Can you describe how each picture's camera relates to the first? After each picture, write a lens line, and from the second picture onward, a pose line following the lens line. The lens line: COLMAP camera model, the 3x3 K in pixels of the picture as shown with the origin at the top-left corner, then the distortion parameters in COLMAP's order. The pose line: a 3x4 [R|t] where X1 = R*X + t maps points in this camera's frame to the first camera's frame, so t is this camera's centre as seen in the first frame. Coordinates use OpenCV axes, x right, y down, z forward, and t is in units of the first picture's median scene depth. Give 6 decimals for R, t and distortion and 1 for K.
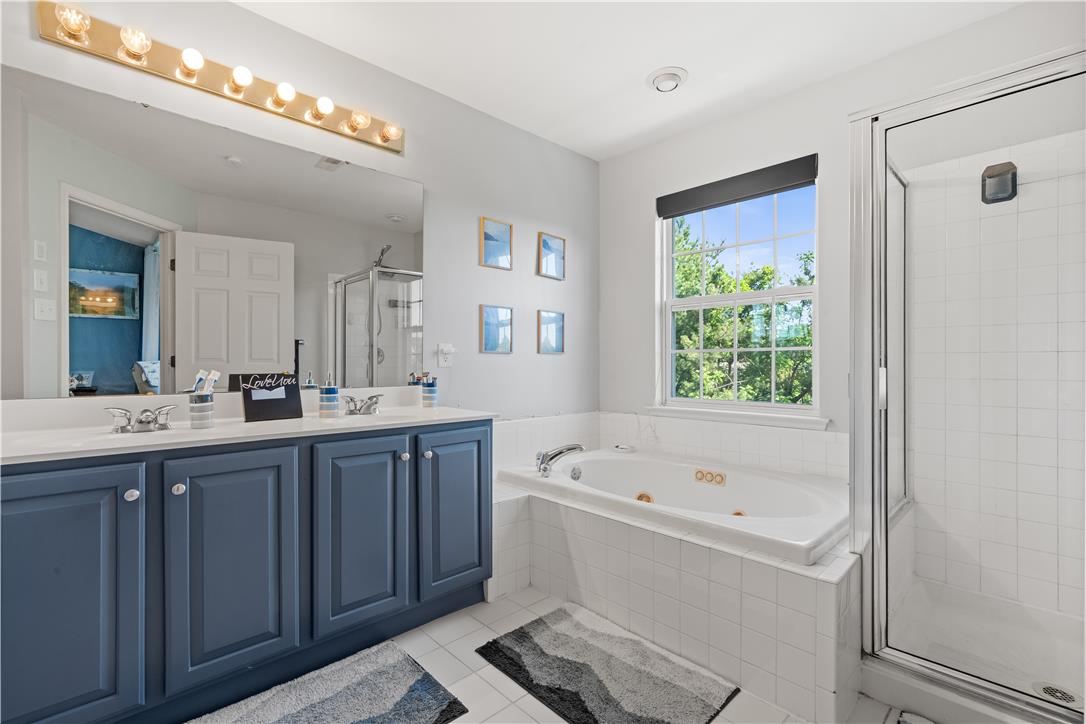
lens RADIAL K [[495.4, 0, 543.0], [0, 495.4, 362.0], [0, 0, 1]] dist [-0.002857, 0.000041]
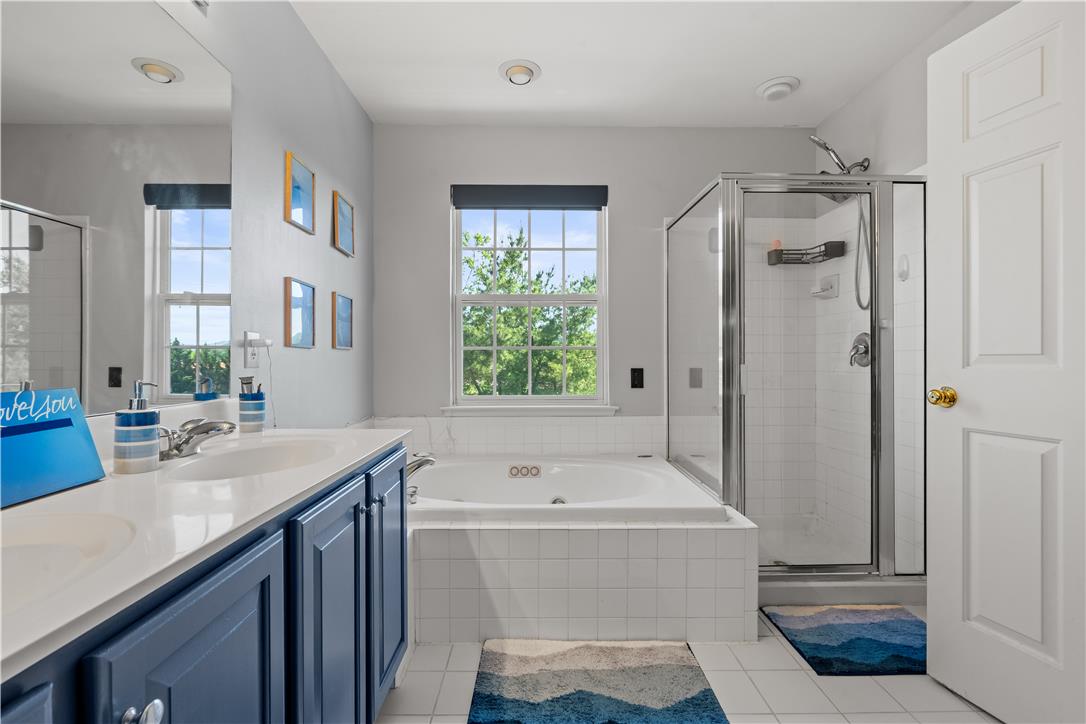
lens RADIAL K [[498.2, 0, 543.9], [0, 498.2, 357.3], [0, 0, 1]] dist [-0.011774, -0.000135]
pose [[0.680921, 0.000812, 0.732357, -0.485876], [0.001335, 0.999996, -0.002350, -0.002101], [-0.732356, 0.002578, 0.680917, 0.327997]]
